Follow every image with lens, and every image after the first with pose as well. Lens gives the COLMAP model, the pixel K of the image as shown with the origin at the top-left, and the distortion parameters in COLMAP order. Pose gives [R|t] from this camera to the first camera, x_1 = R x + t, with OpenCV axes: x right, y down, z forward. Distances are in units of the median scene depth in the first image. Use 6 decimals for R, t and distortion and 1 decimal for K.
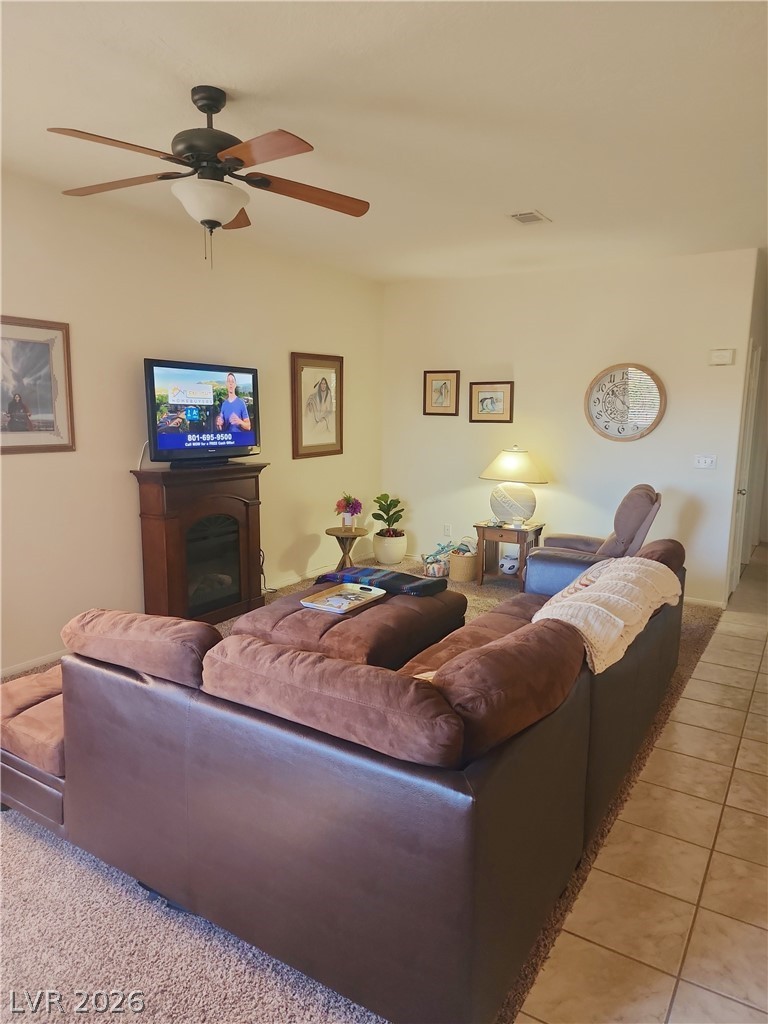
lens RADIAL K [[689.9, 0, 382.7], [0, 689.9, 511.7], [0, 0, 1]] dist [0.067673, -0.053486]
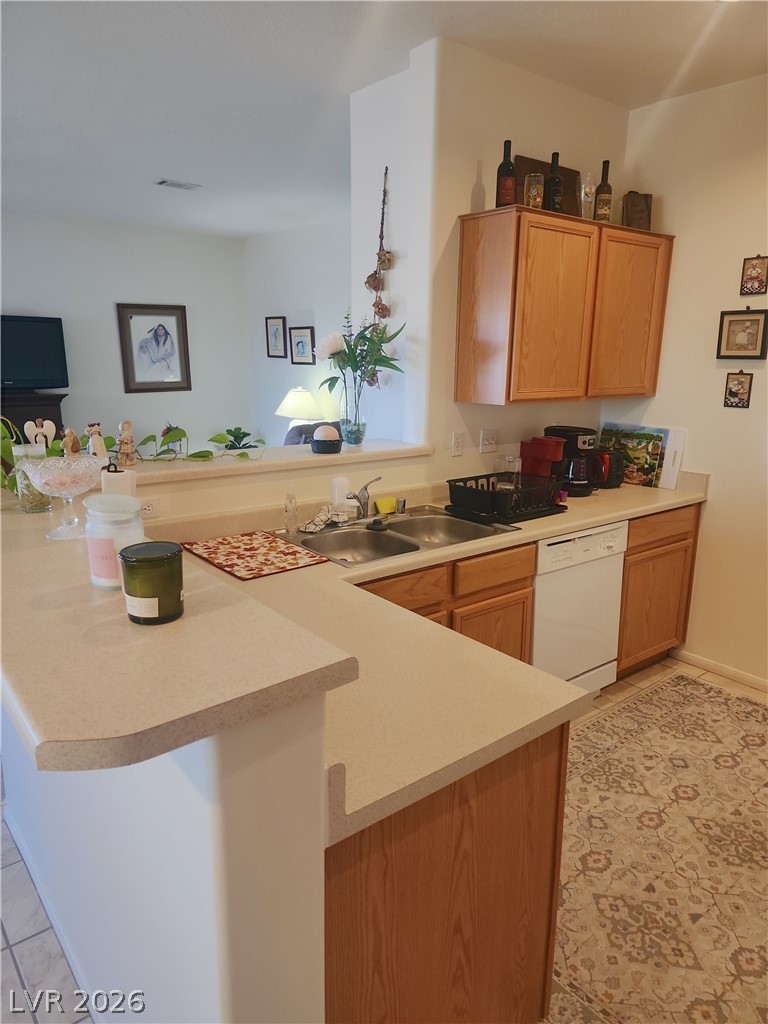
lens RADIAL K [[689.9, 0, 381.3], [0, 689.9, 514.5], [0, 0, 1]] dist [0.067673, -0.053486]
pose [[0.939292, 0.076126, -0.334567, 0.689388], [-0.048848, 0.994814, 0.089217, 0.005493], [0.339623, -0.067458, 0.938139, -0.014412]]
